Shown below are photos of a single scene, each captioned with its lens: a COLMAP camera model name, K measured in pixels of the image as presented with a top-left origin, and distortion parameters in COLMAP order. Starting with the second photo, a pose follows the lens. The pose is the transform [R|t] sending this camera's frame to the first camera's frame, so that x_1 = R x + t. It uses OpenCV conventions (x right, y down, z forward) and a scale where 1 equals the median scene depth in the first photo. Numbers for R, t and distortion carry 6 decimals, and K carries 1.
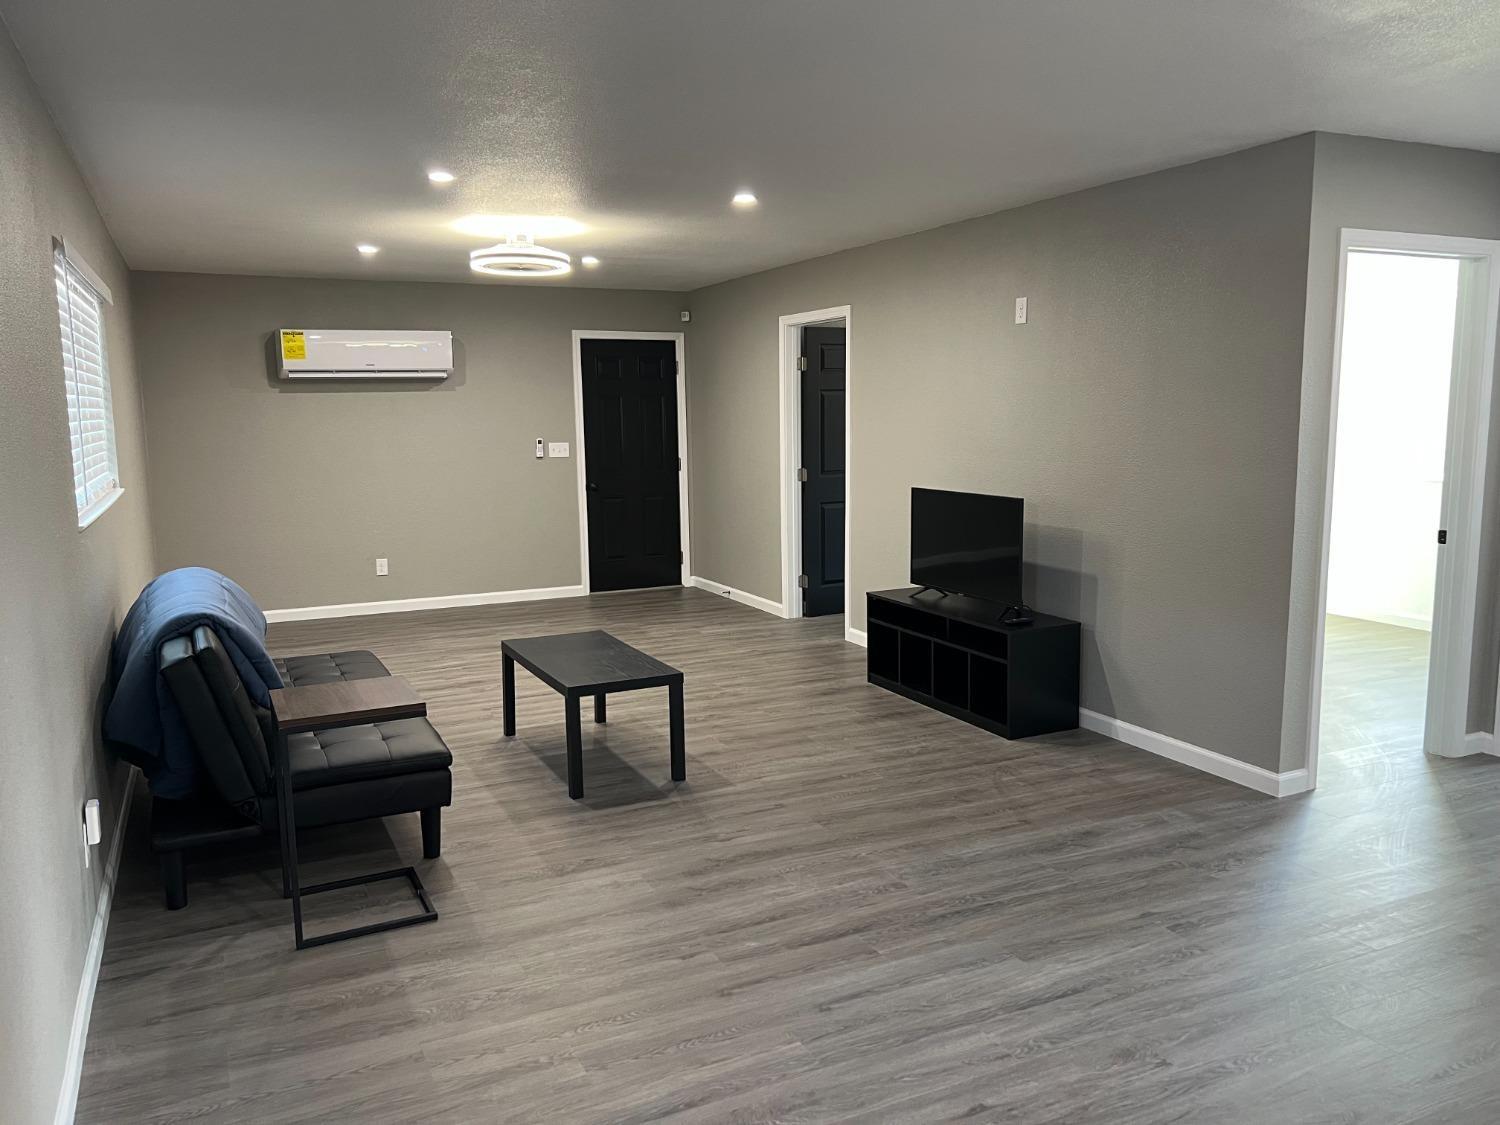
lens RADIAL K [[1128.1, 0, 746.1], [0, 1128.1, 561.5], [0, 0, 1]] dist [0.058889, -0.066888]
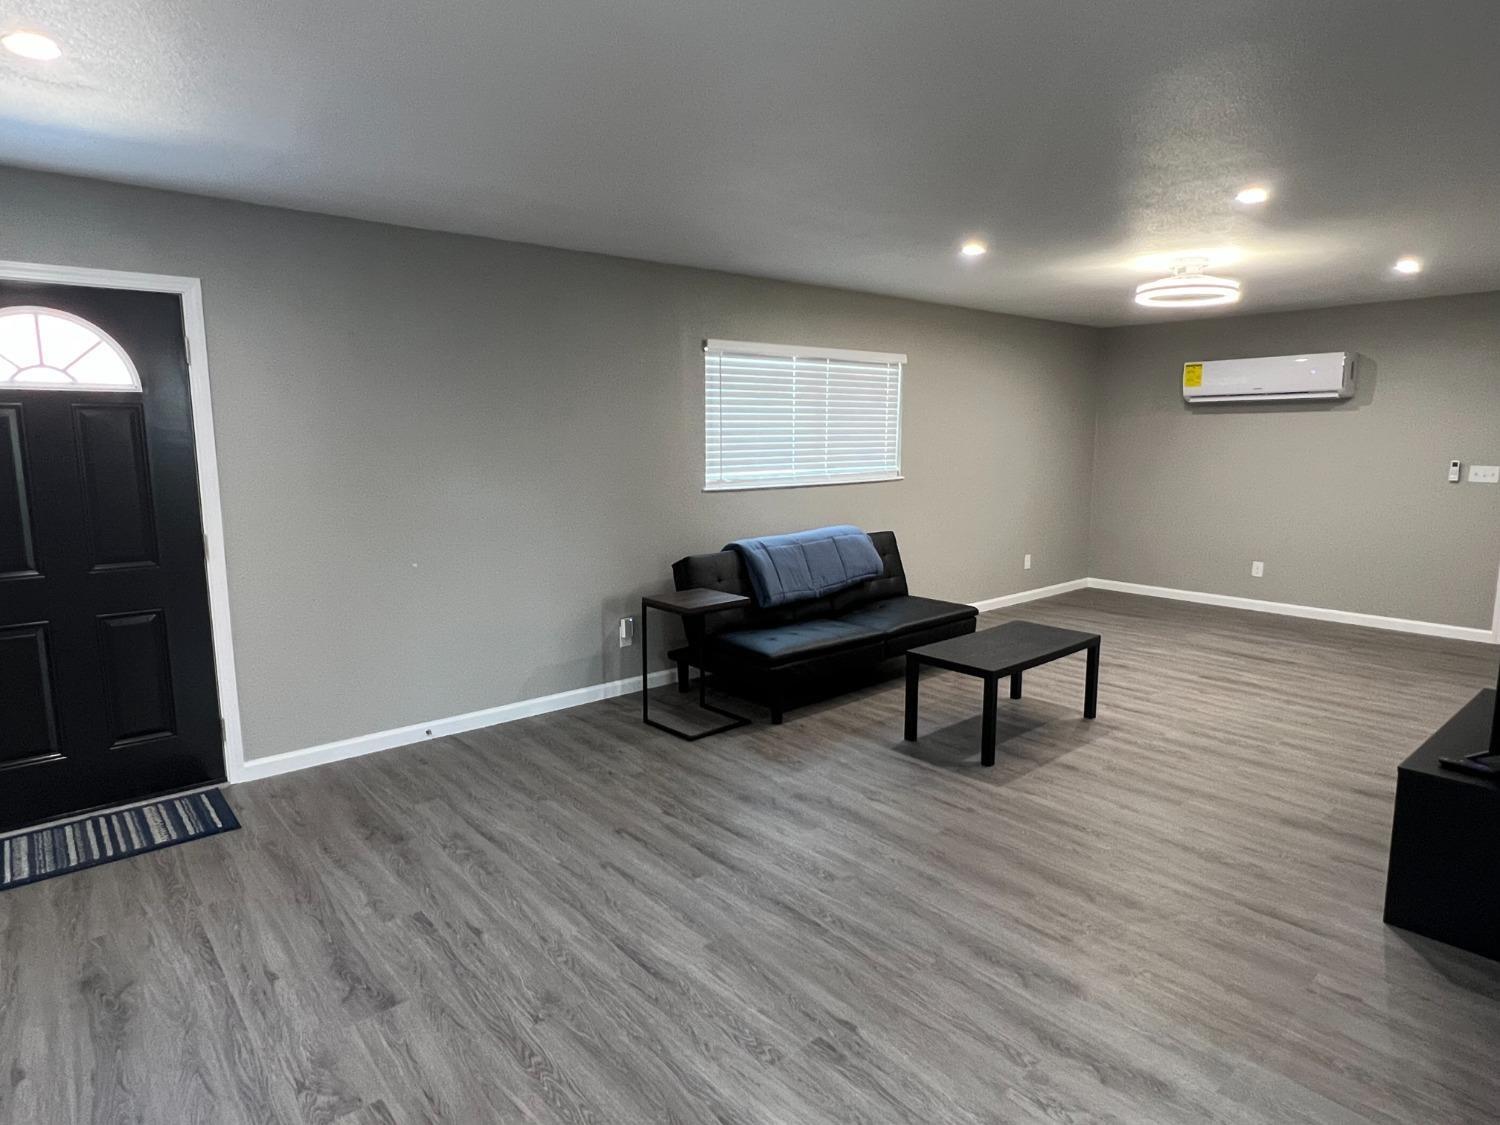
lens RADIAL K [[864.8, 0, 738.9], [0, 864.8, 556.8], [0, 0, 1]] dist [0.000340, -0.002112]
pose [[0.261555, 0.149592, -0.953526, 0.757359], [-0.134170, 0.983960, 0.117563, -0.085443], [0.955818, 0.097186, 0.277431, 0.597072]]
